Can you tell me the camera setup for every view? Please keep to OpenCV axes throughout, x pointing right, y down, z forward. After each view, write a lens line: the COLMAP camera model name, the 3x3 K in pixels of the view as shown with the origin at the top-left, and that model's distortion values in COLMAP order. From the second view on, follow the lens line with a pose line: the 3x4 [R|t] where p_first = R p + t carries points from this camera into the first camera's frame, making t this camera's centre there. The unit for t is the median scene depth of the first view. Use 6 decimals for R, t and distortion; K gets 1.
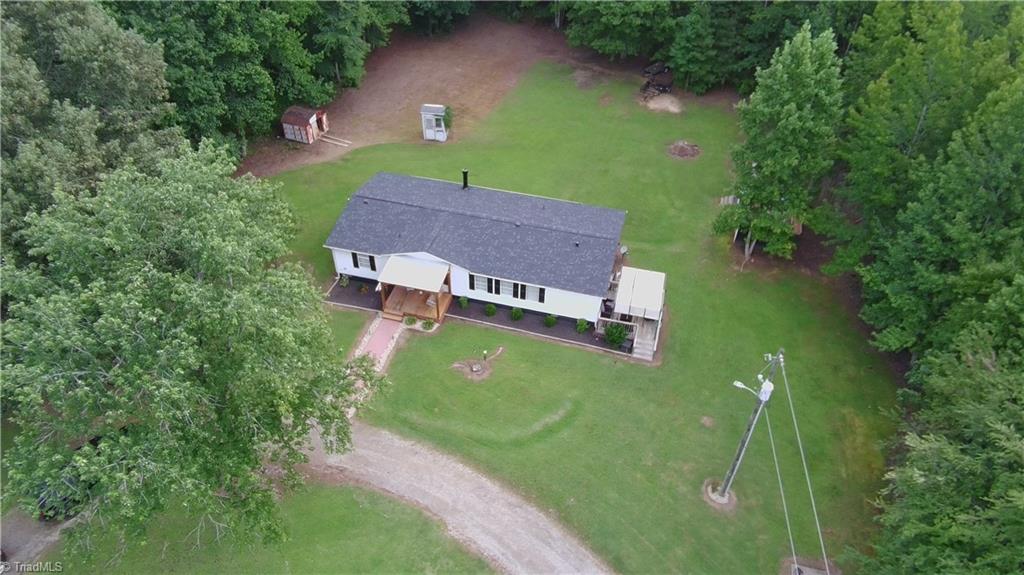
lens RADIAL K [[687.0, 0, 507.7], [0, 687.0, 284.8], [0, 0, 1]] dist [0.086077, -0.177662]
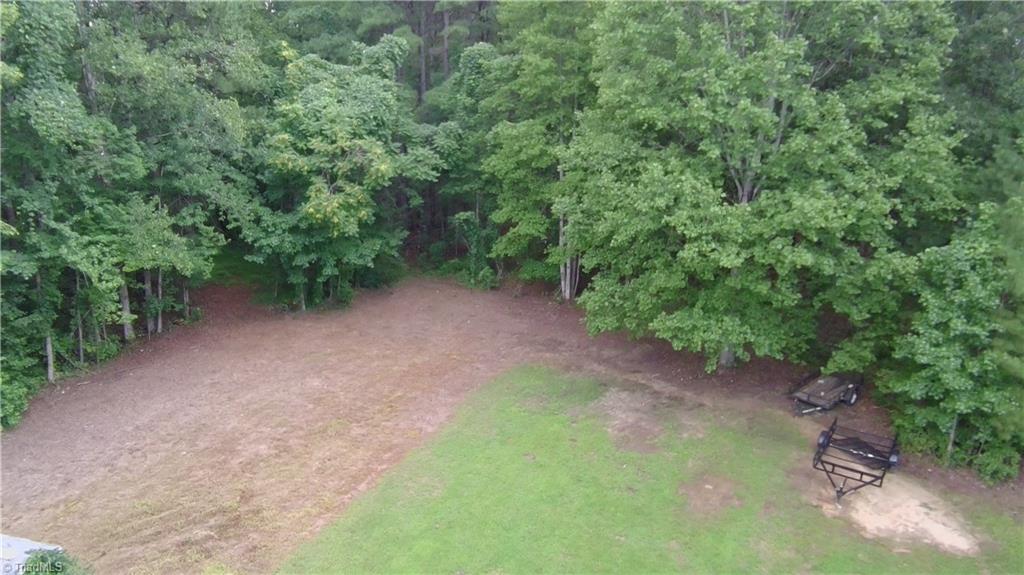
lens RADIAL K [[687.0, 0, 507.7], [0, 687.0, 284.8], [0, 0, 1]] dist [0.086077, -0.177662]
pose [[0.998683, 0.013629, -0.049453, 0.102475], [-0.032453, 0.914472, -0.403347, -0.347717], [0.039726, 0.404421, 0.913710, 1.045807]]
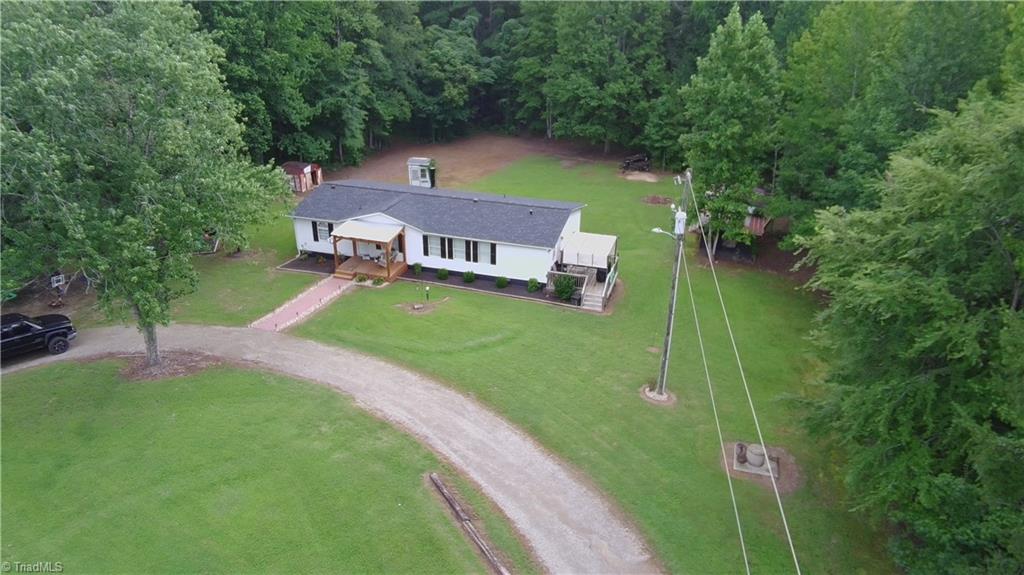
lens RADIAL K [[687.0, 0, 507.7], [0, 687.0, 284.8], [0, 0, 1]] dist [0.086077, -0.177662]
pose [[0.998882, 0.016356, -0.044343, 0.108968], [-0.028881, 0.953900, -0.298733, 0.333096], [0.037413, 0.299680, 0.953306, 0.058084]]
